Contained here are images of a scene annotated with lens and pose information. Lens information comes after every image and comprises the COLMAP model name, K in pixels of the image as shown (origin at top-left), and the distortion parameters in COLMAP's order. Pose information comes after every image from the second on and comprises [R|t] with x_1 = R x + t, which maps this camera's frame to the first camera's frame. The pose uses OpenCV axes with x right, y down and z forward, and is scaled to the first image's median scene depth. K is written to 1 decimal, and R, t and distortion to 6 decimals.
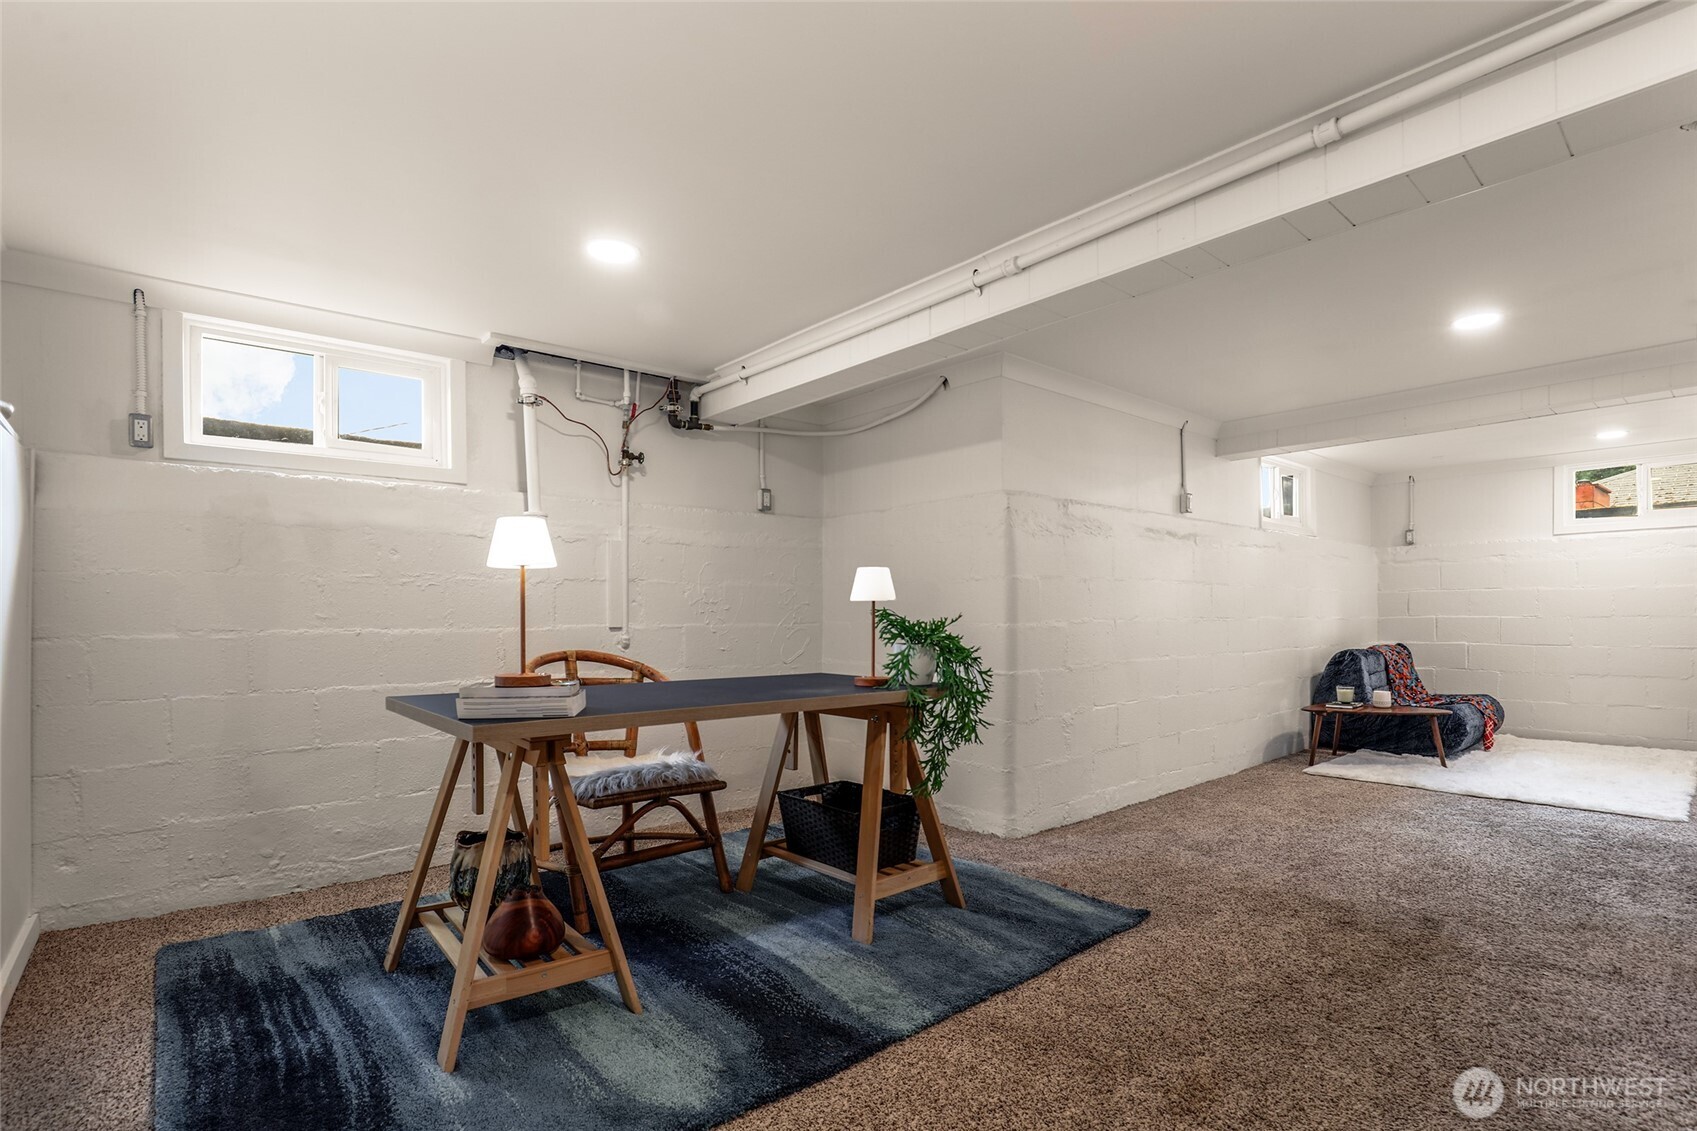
lens RADIAL K [[802.7, 0, 848.7], [0, 802.7, 613.3], [0, 0, 1]] dist [-0.000332, -0.000049]
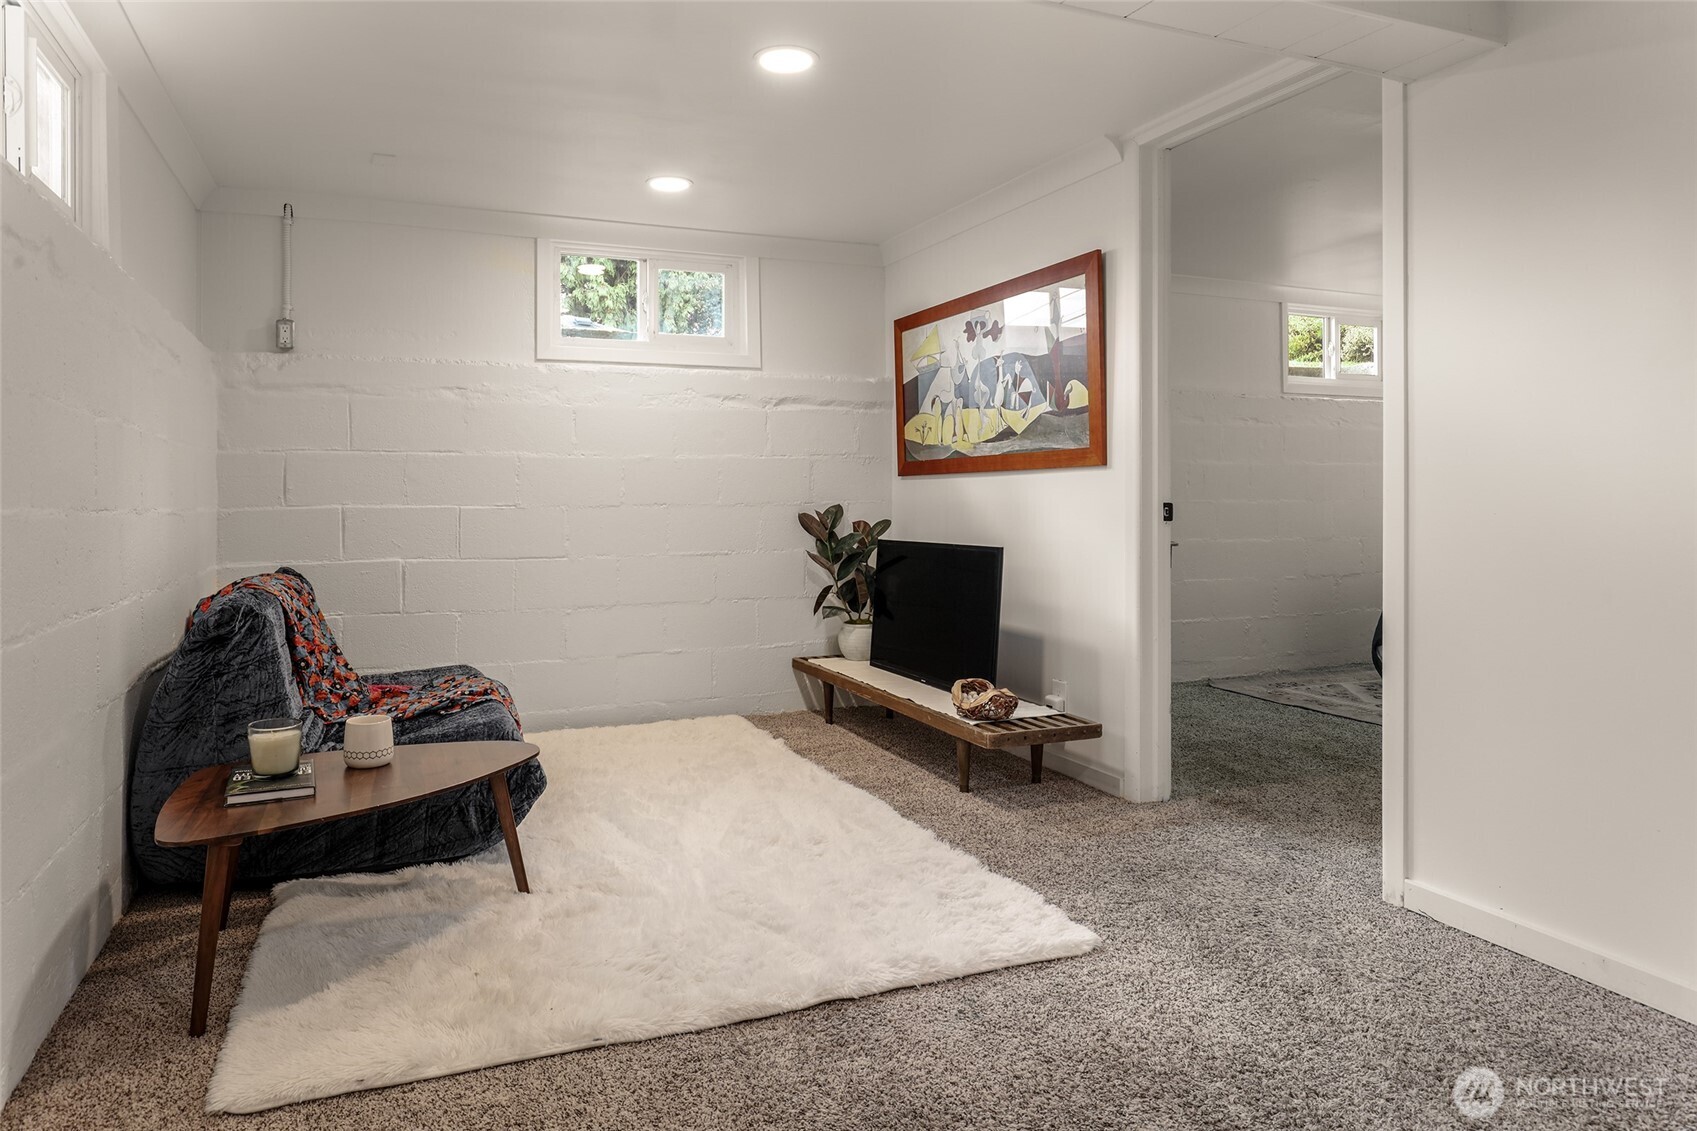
lens RADIAL K [[1048.5, 0, 847.2], [0, 1048.5, 501.8], [0, 0, 1]] dist [0.001641, 0.000548]
pose [[0.303609, 0.000318, 0.952797, 0.248765], [0.000054, 1.000000, -0.000351, 0.001411], [-0.952797, 0.000158, 0.303609, 0.568766]]
